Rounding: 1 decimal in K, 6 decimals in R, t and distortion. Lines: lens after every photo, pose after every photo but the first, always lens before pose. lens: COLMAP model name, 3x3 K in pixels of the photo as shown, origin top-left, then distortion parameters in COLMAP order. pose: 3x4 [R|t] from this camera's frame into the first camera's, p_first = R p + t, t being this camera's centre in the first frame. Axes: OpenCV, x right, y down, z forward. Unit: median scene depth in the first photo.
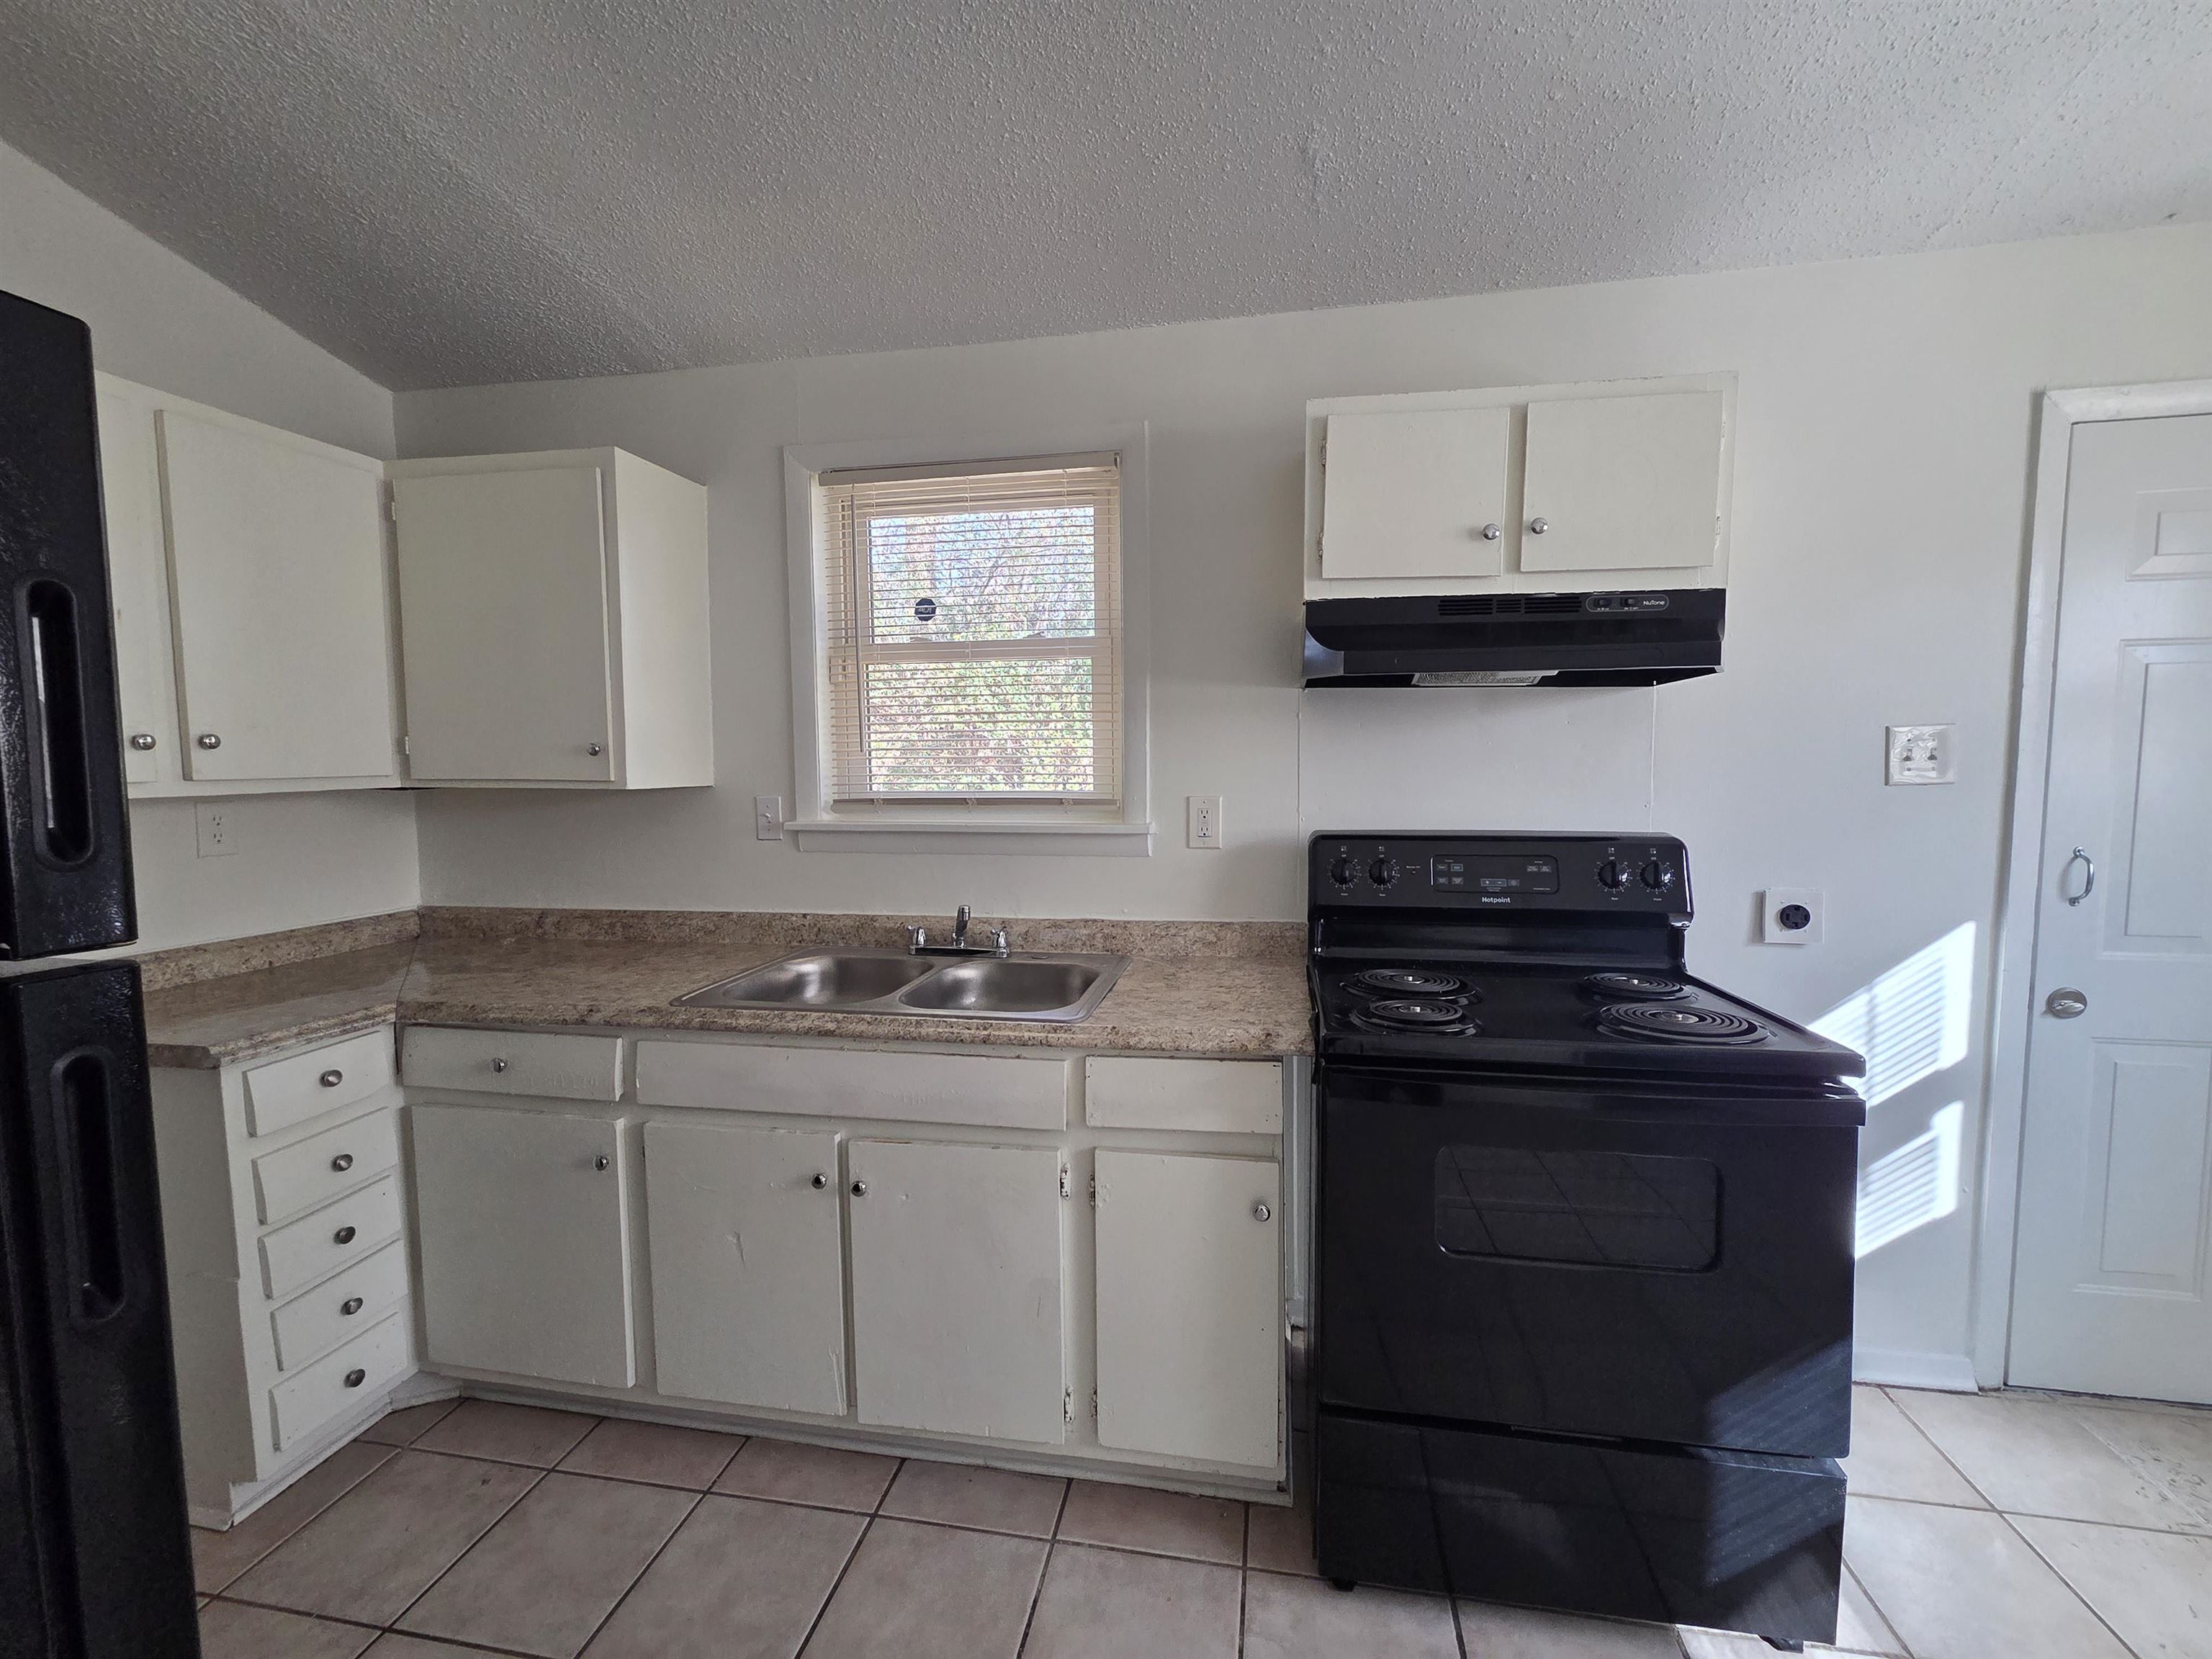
lens RADIAL K [[902.8, 0, 1127.1], [0, 902.8, 824.9], [0, 0, 1]] dist [0.001330, 0.000322]
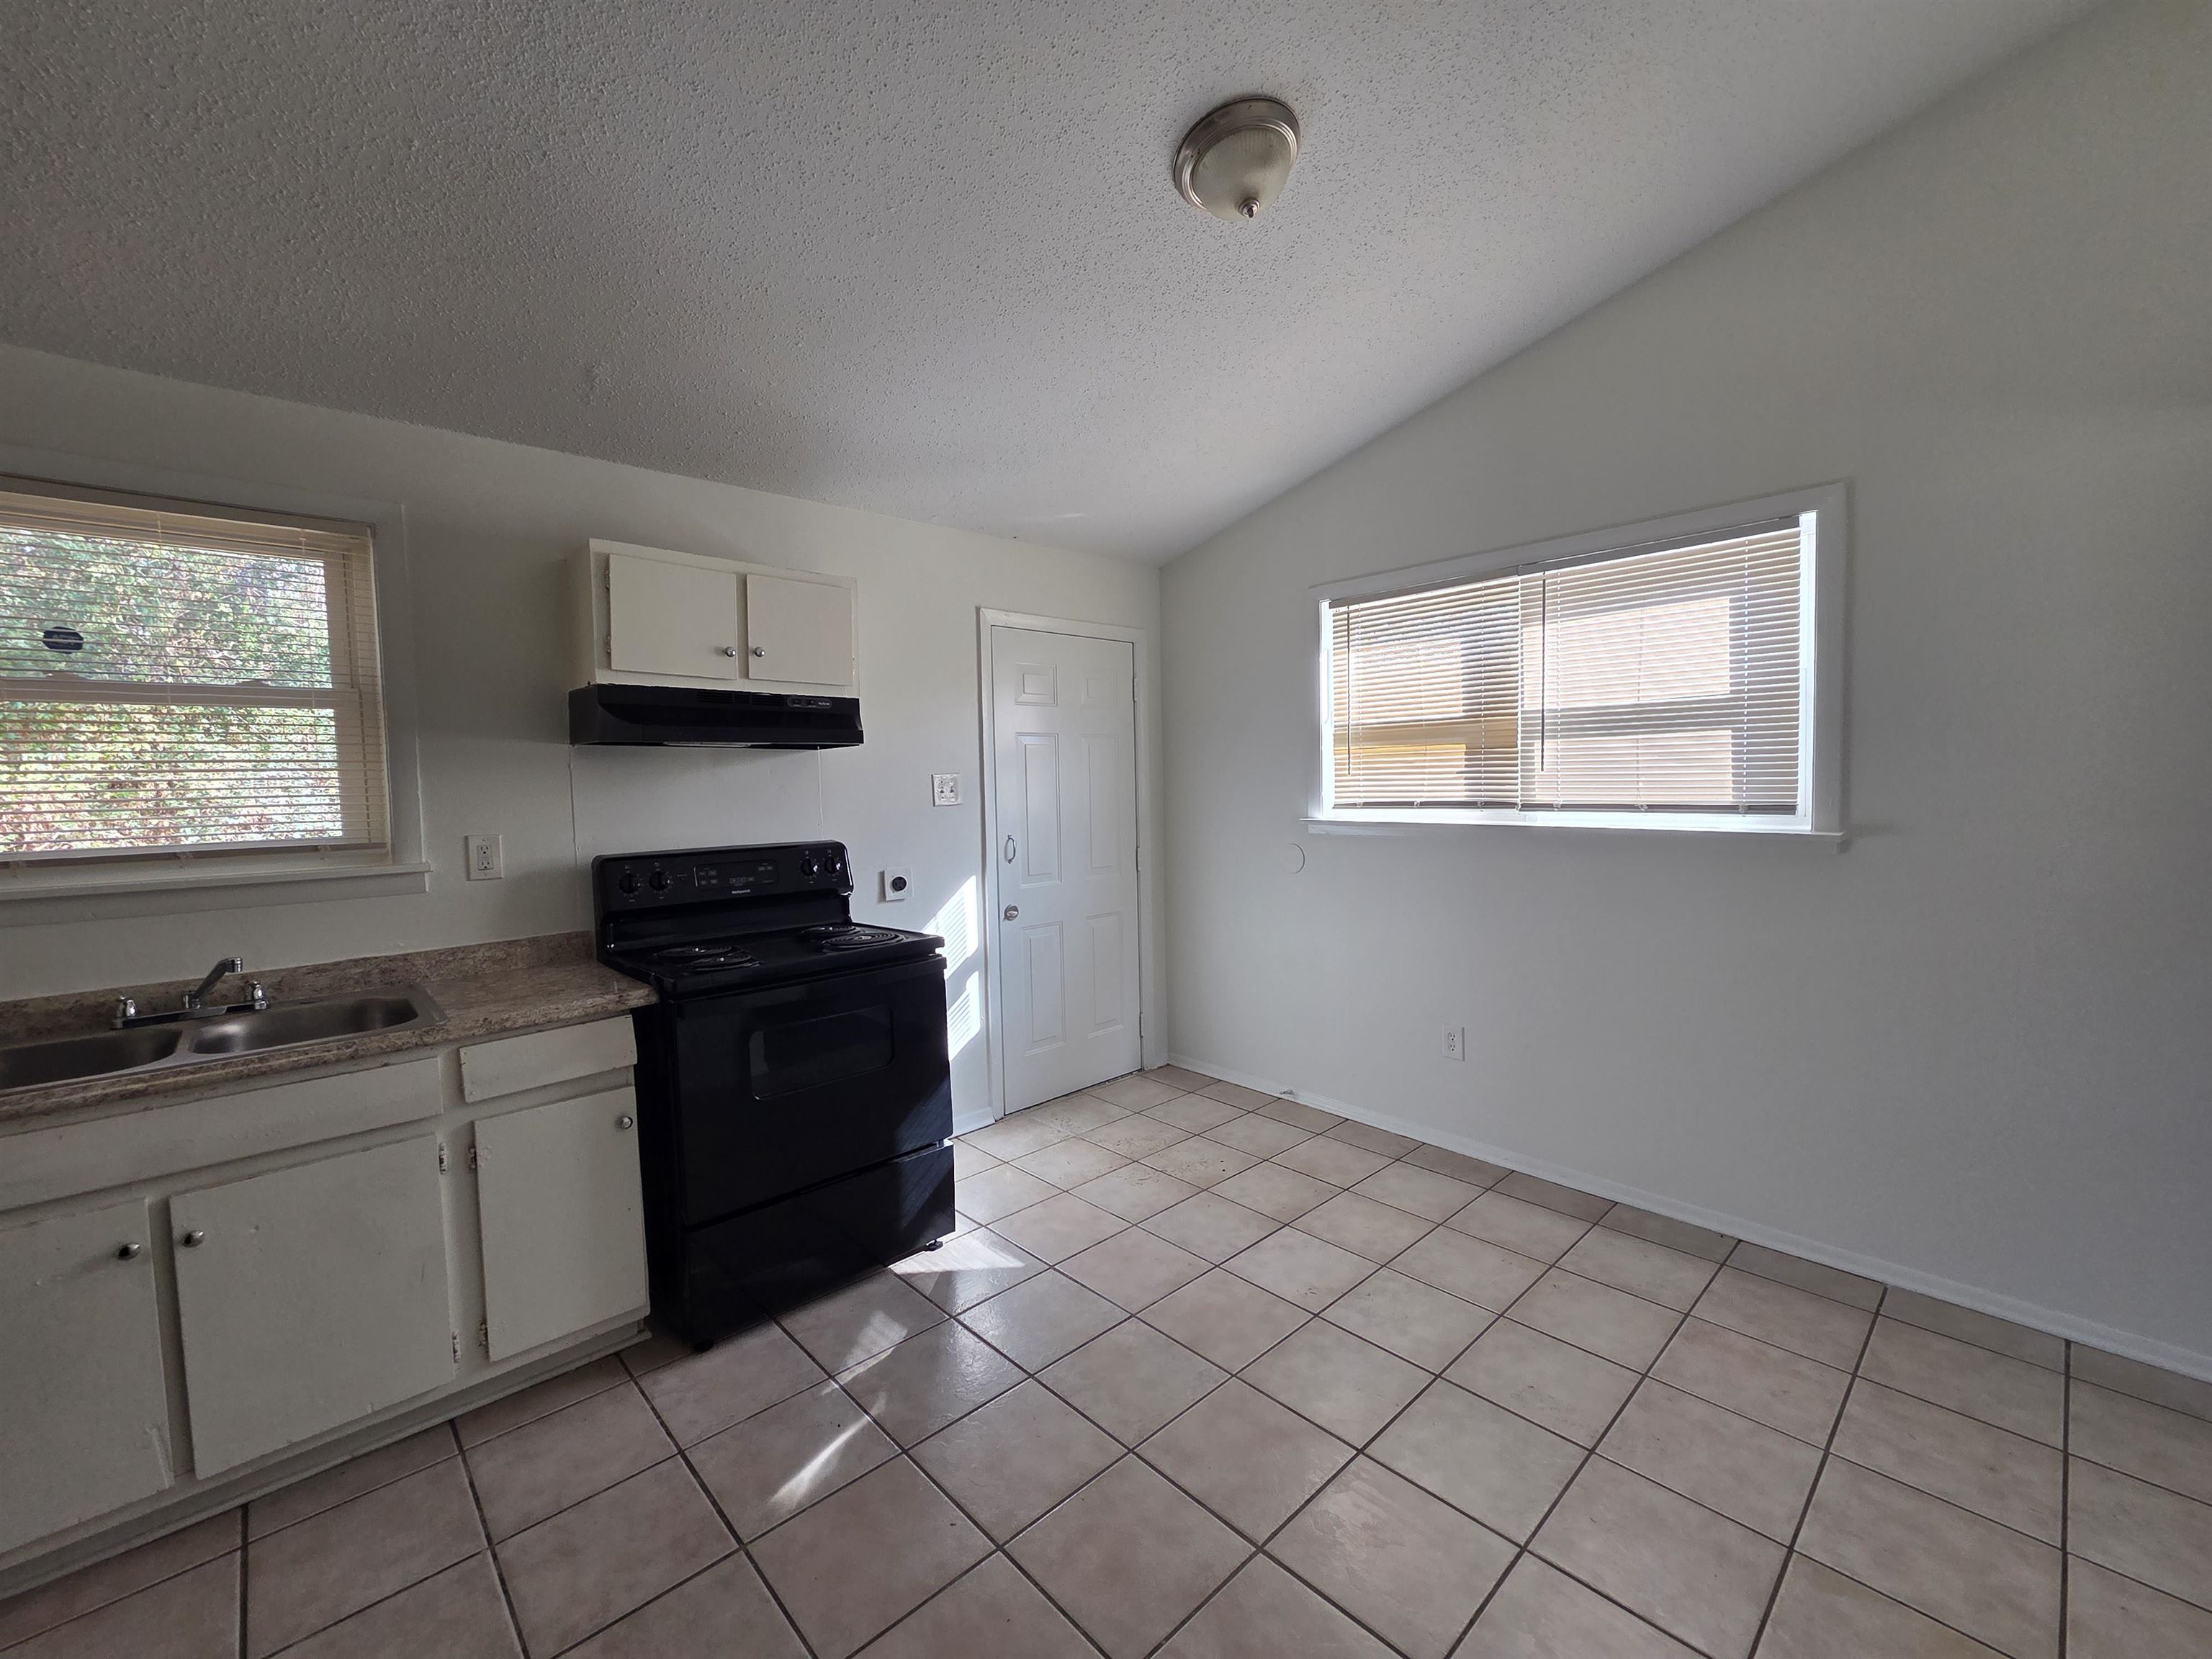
lens RADIAL K [[902.8, 0, 1127.1], [0, 902.8, 824.9], [0, 0, 1]] dist [0.001330, 0.000322]
pose [[0.590730, -0.049121, 0.805373, -0.423078], [0.075033, 0.997164, 0.005782, 0.012728], [-0.803373, 0.057014, 0.592741, -0.414522]]
